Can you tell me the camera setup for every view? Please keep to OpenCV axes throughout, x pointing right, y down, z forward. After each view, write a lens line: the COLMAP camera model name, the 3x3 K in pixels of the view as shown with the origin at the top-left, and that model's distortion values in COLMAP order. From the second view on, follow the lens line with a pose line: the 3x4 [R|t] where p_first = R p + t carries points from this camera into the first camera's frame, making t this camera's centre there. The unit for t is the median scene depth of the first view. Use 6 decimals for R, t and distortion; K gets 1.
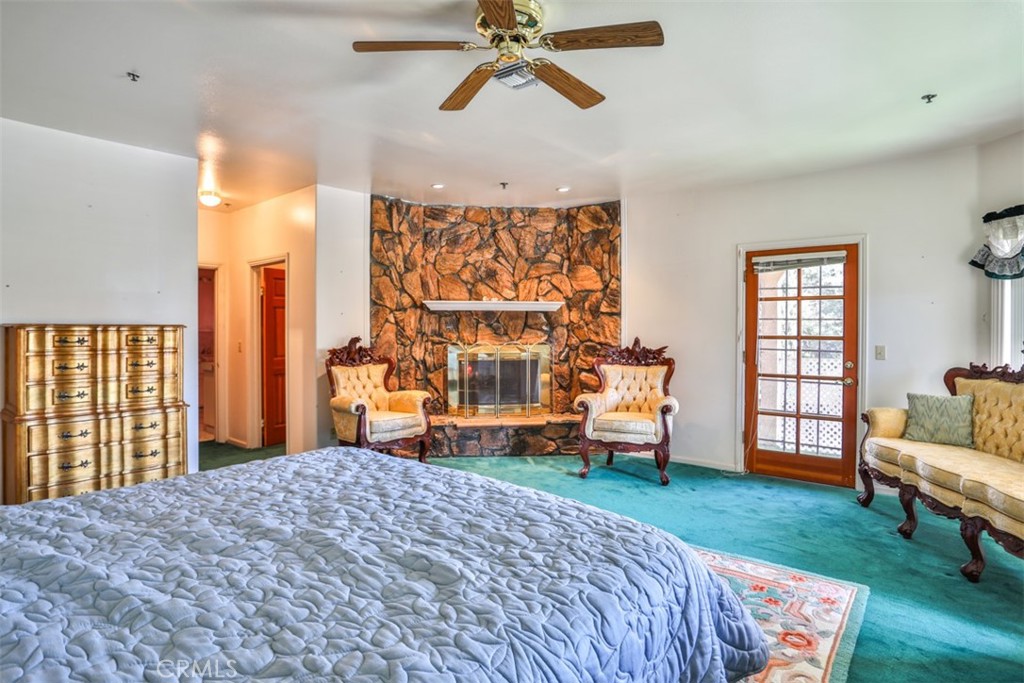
lens RADIAL K [[566.0, 0, 510.0], [0, 566.0, 333.9], [0, 0, 1]] dist [-0.033964, 0.002440]
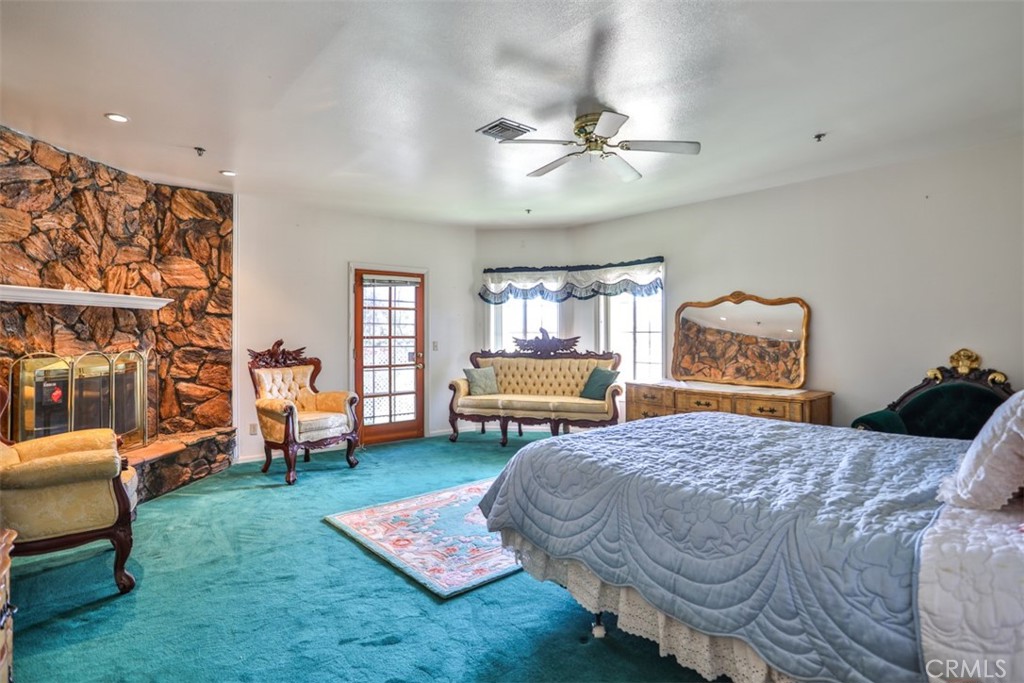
lens RADIAL K [[534.2, 0, 504.3], [0, 534.2, 334.2], [0, 0, 1]] dist [-0.063176, 0.018996]
pose [[0.186979, -0.006024, 0.982345, -0.561922], [0.012886, 0.999910, 0.003679, -0.001649], [-0.982279, 0.011970, 0.187040, 0.382509]]
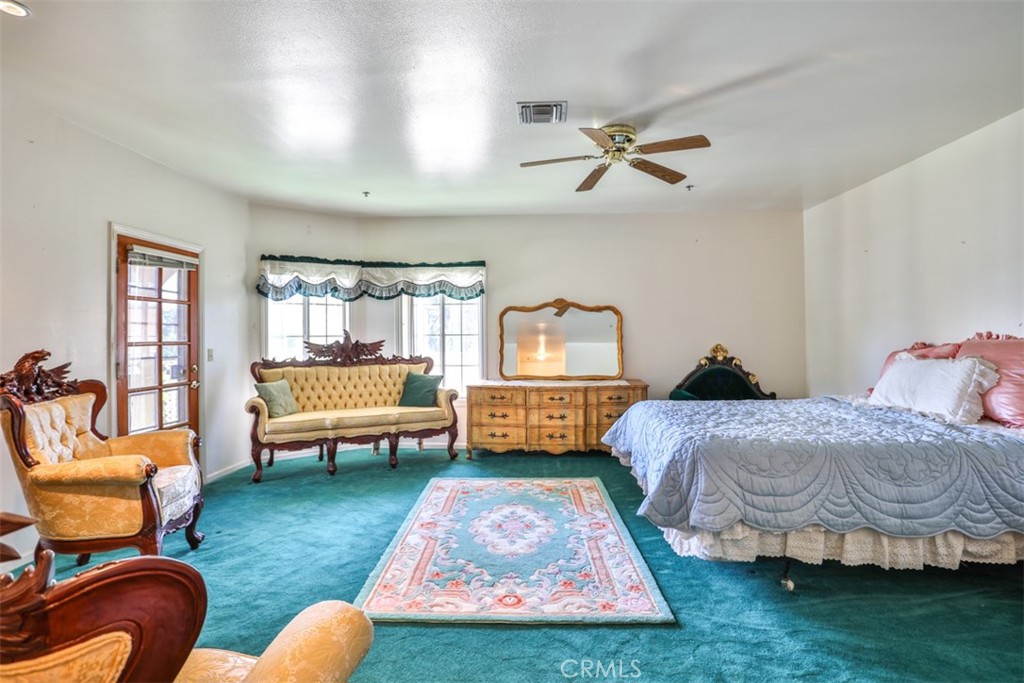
lens RADIAL K [[534.2, 0, 508.4], [0, 534.2, 334.9], [0, 0, 1]] dist [-0.063176, 0.018996]
pose [[-0.596991, 0.003268, 0.802241, -0.394372], [0.015148, 0.999859, 0.007199, -0.004020], [-0.802105, 0.016450, -0.596956, 0.831847]]
